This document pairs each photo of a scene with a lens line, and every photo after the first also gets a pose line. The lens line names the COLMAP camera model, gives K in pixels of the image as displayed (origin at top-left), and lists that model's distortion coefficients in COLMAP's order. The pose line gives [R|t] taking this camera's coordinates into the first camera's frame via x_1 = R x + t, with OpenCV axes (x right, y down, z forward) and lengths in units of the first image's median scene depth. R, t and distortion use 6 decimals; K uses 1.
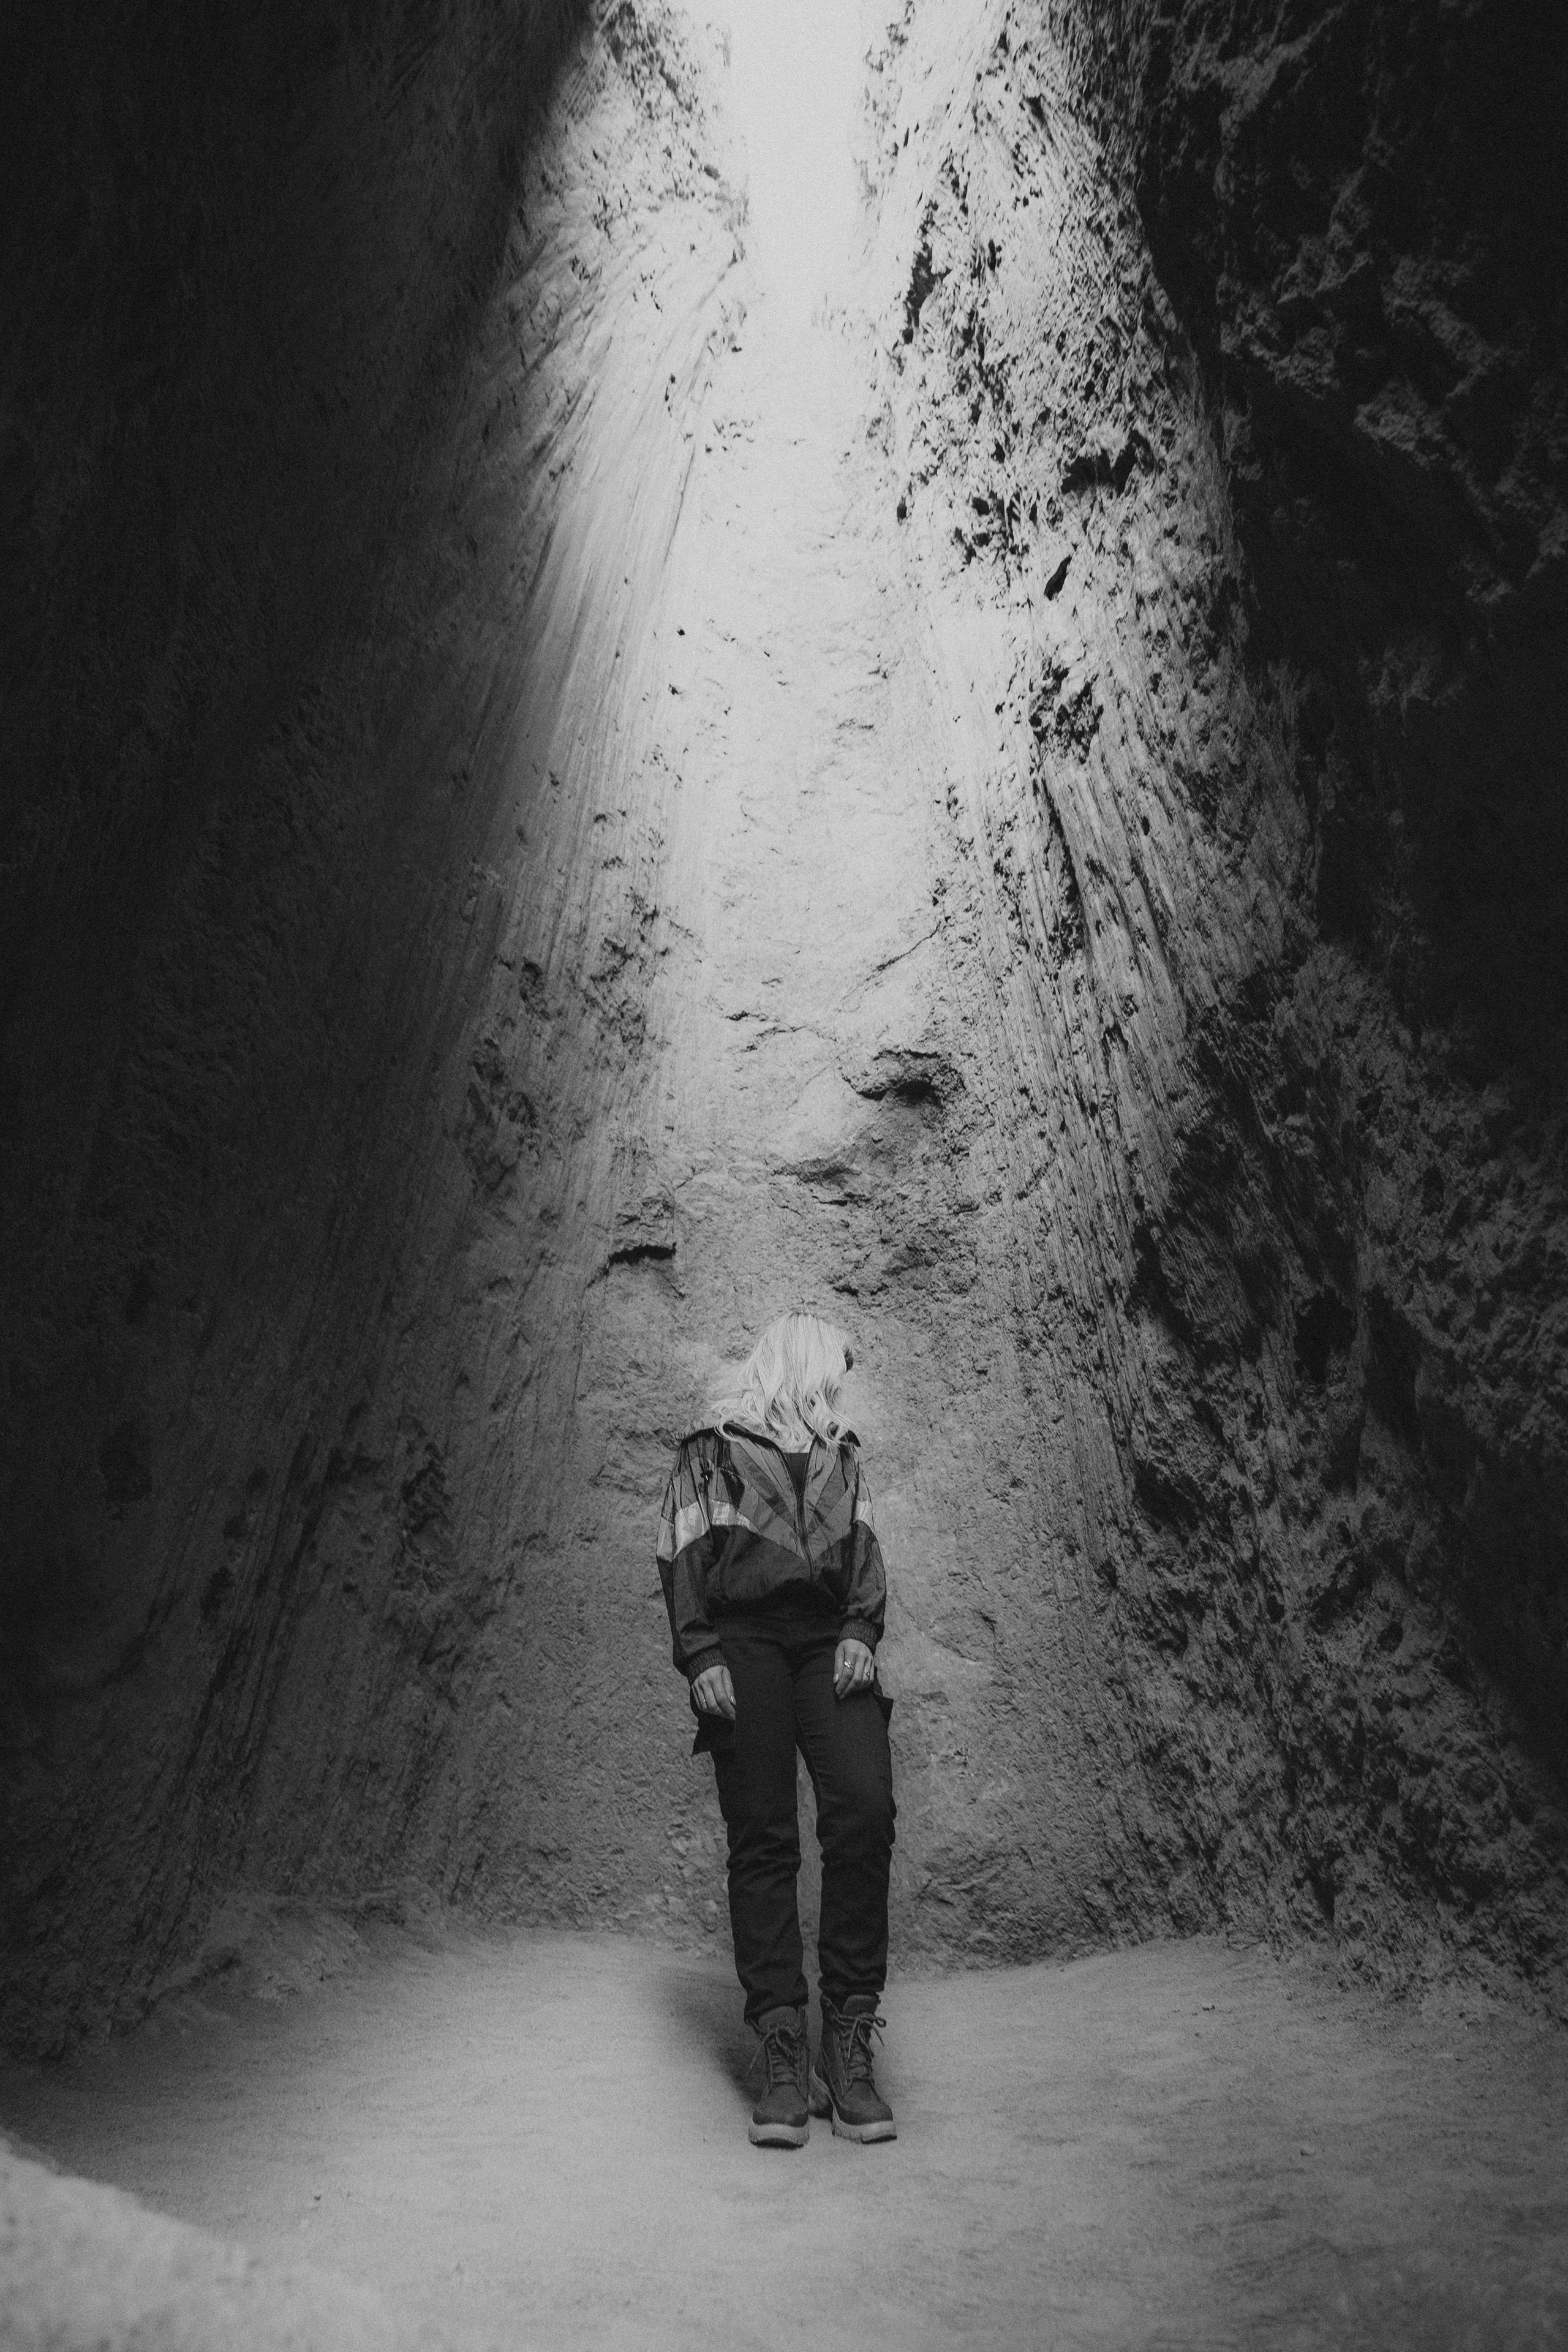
lens RADIAL K [[1396.4, 0, 833.8], [0, 1396.4, 1213.4], [0, 0, 1]] dist [0.002993, 0.003595]
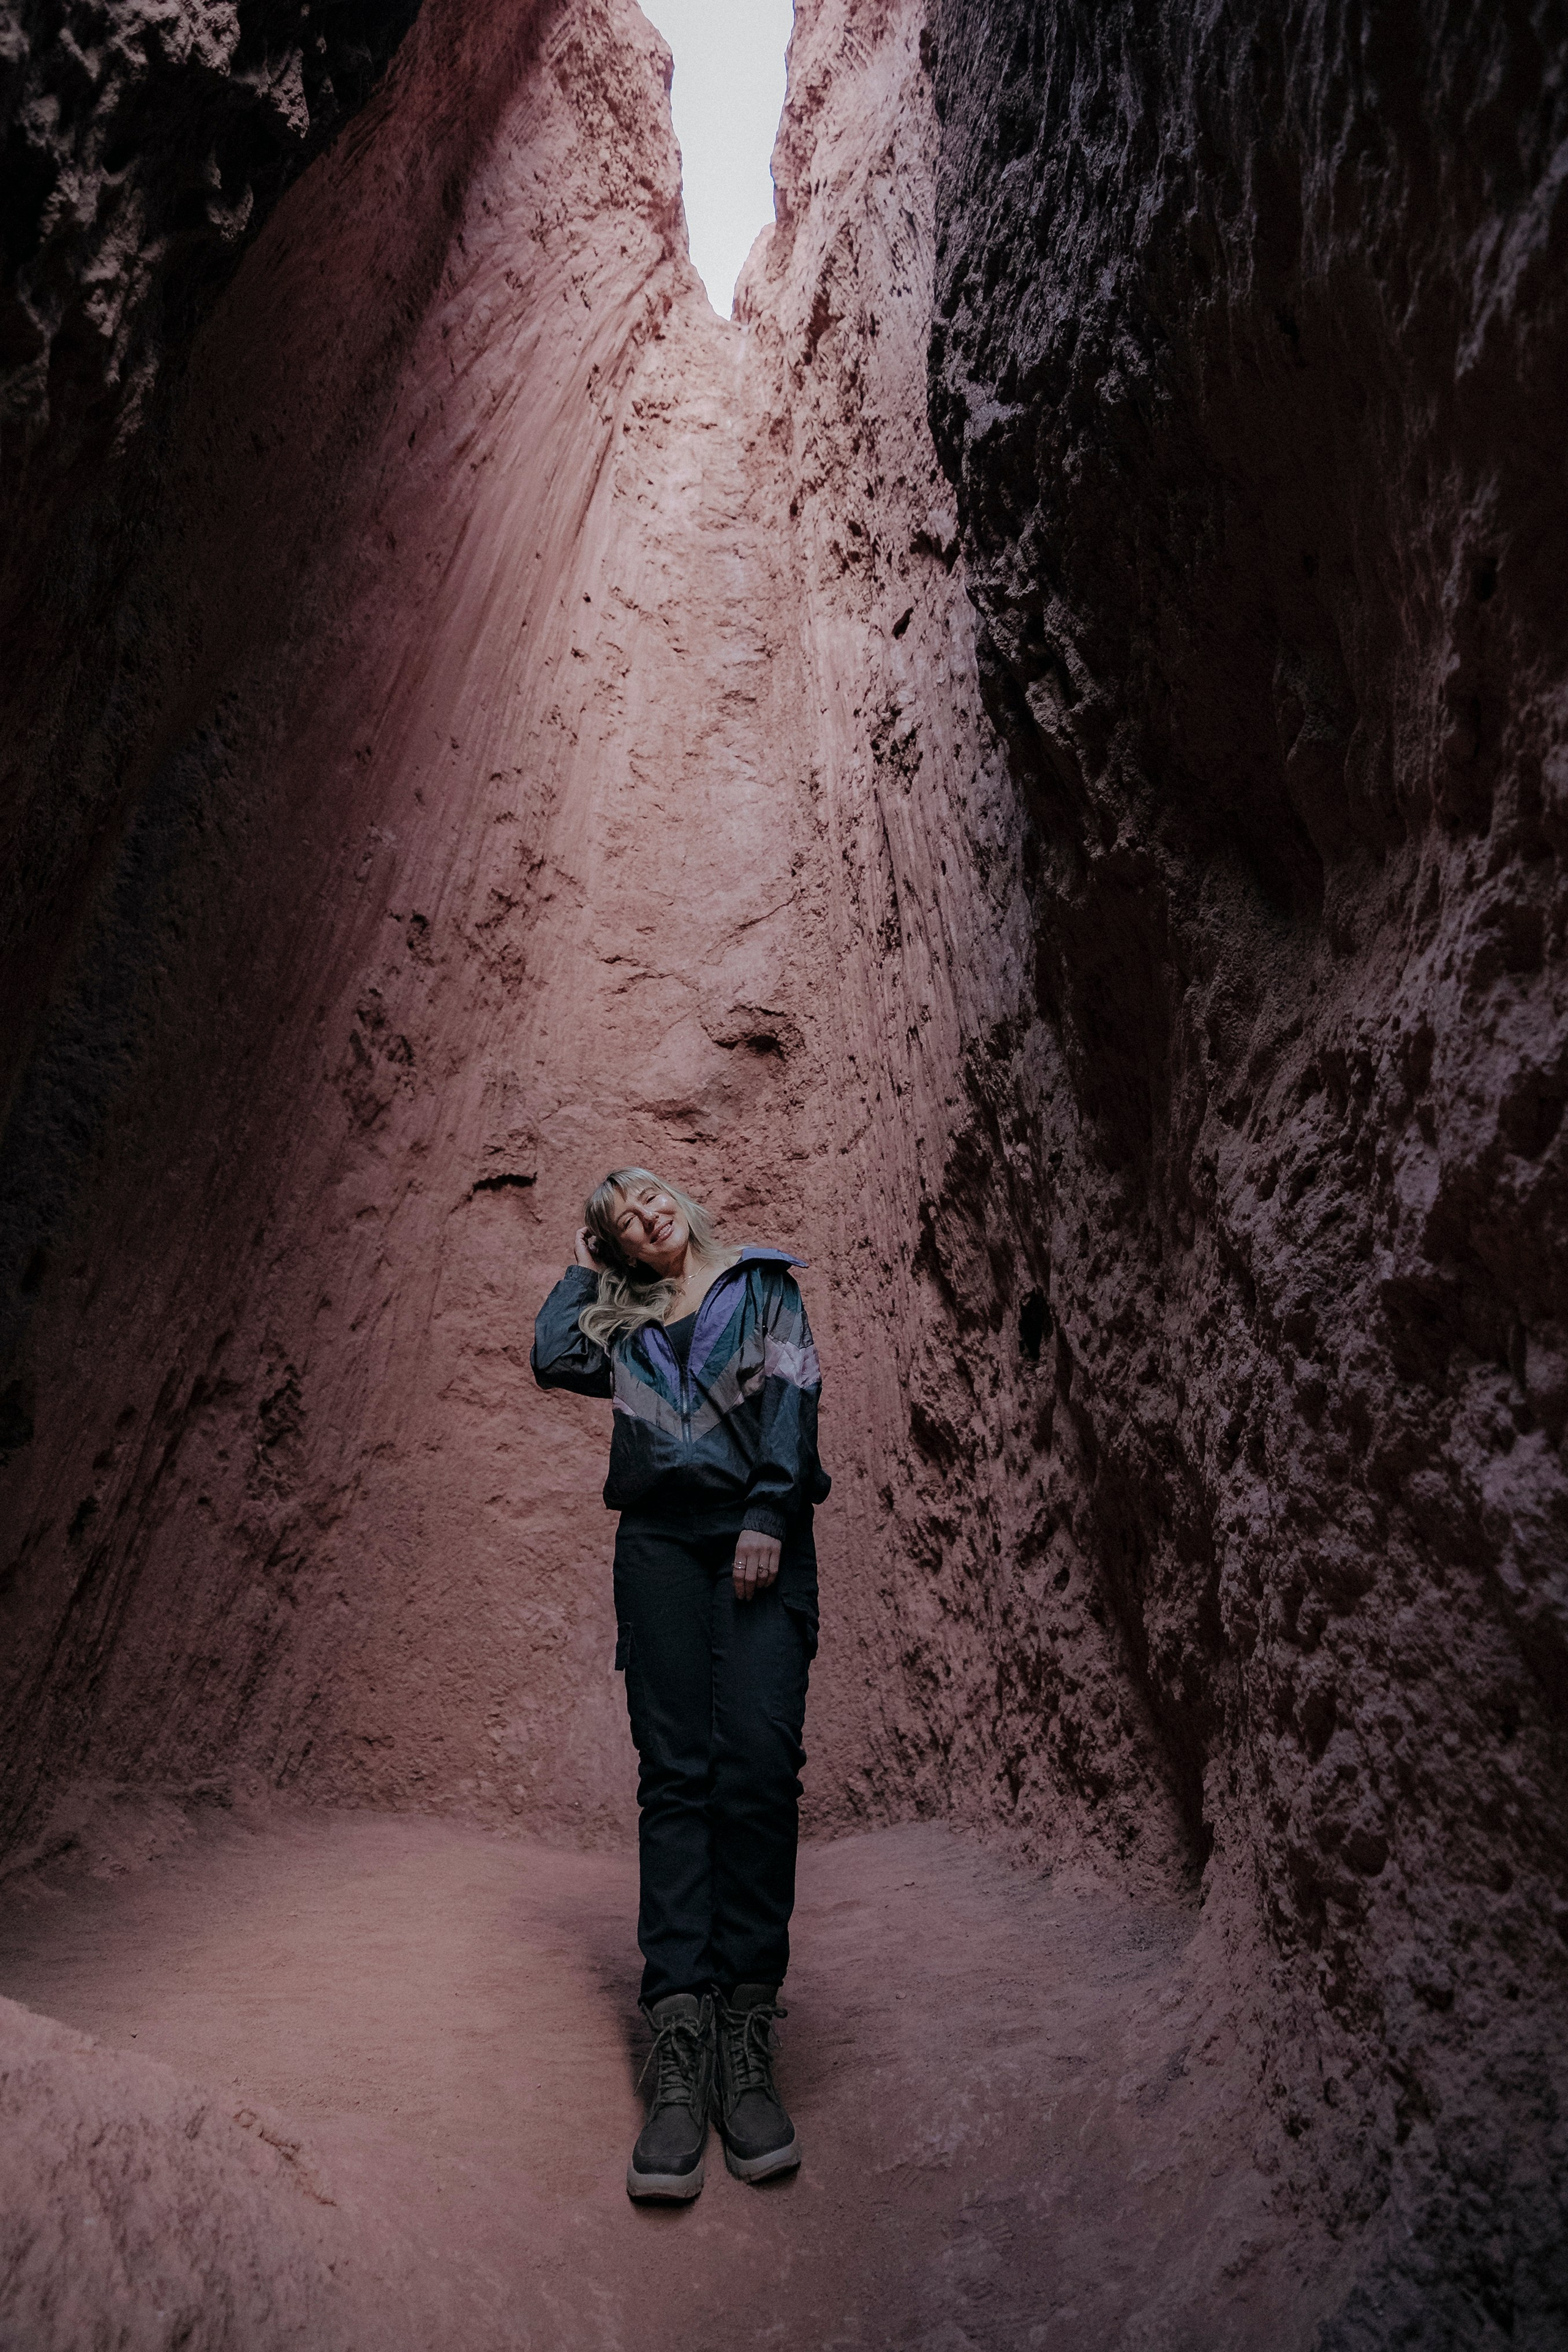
lens RADIAL K [[1409.8, 0, 892.8], [0, 1409.8, 986.4], [0, 0, 1]] dist [0.003023, -0.001630]
pose [[0.993926, 0.056911, 0.094188, 0.068279], [-0.052424, 0.997400, -0.049445, -0.108663], [-0.096757, 0.044207, 0.994326, -0.184647]]
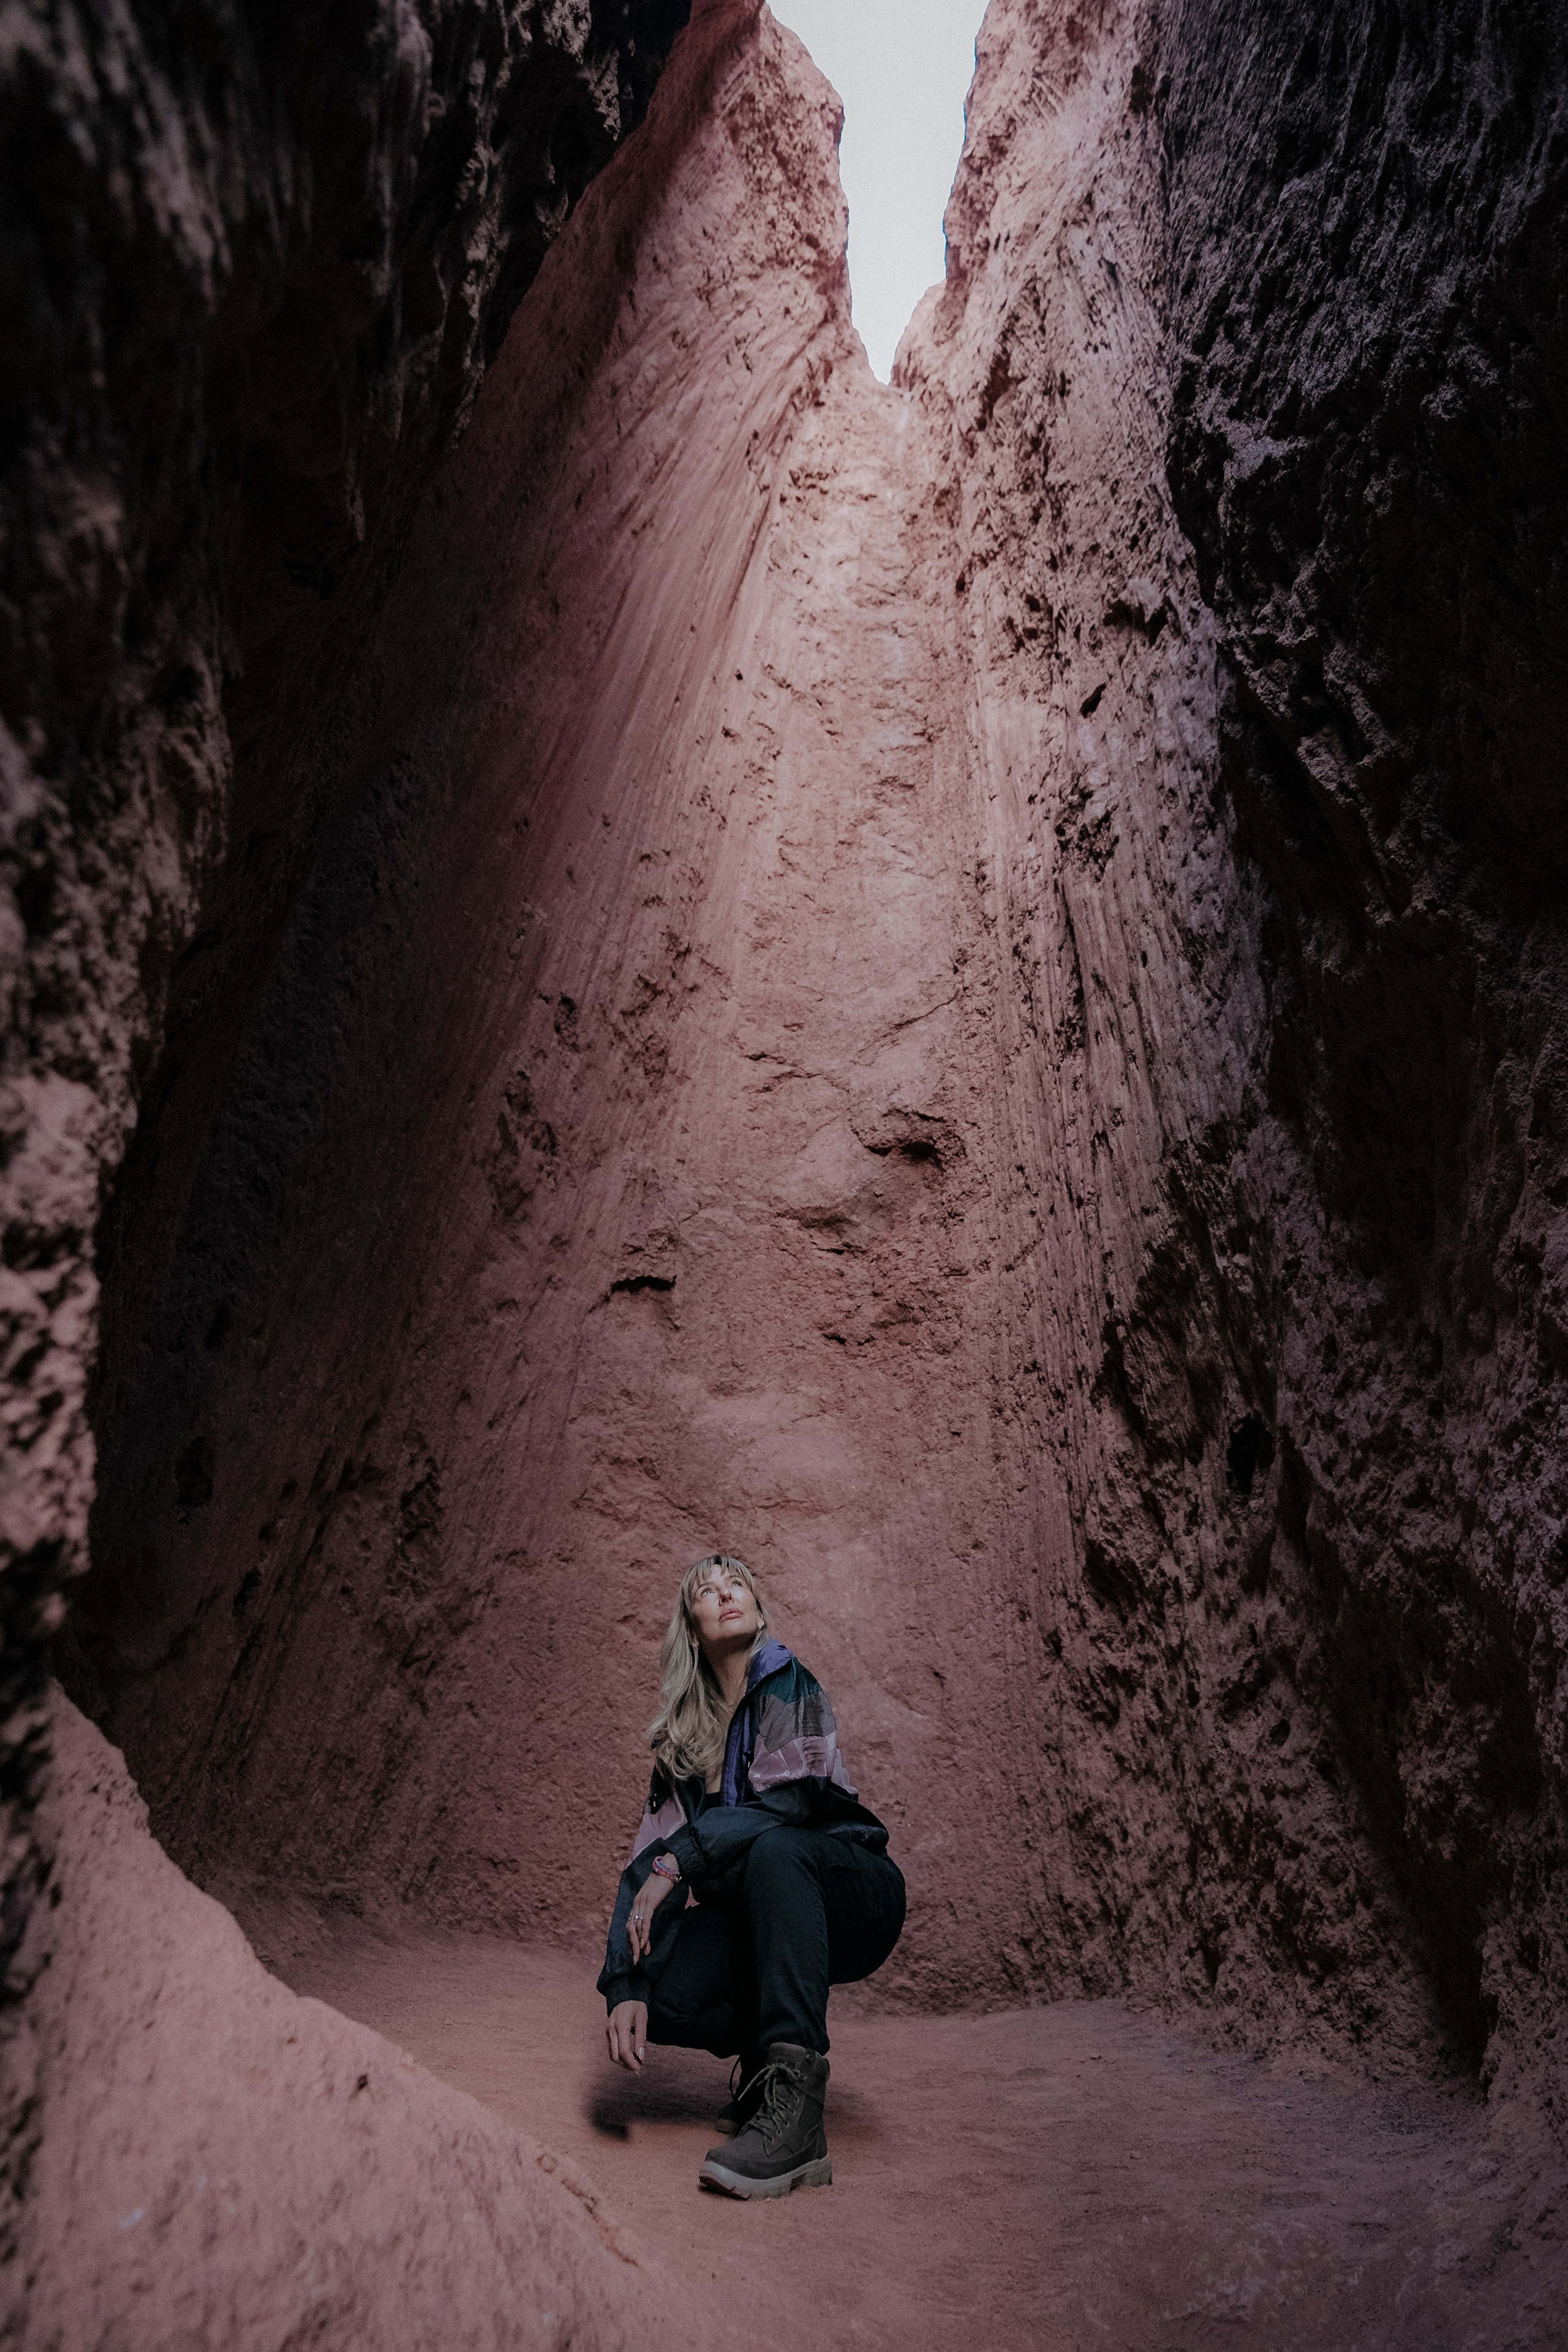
lens RADIAL K [[1530.4, 0, 840.5], [0, 1530.4, 1093.5], [0, 0, 1]] dist [0.000730, 0.010005]
pose [[0.995379, 0.096011, -0.001547, -0.003513], [-0.095920, 0.993435, -0.062338, -0.070048], [-0.004448, 0.062198, 0.998054, -0.189560]]
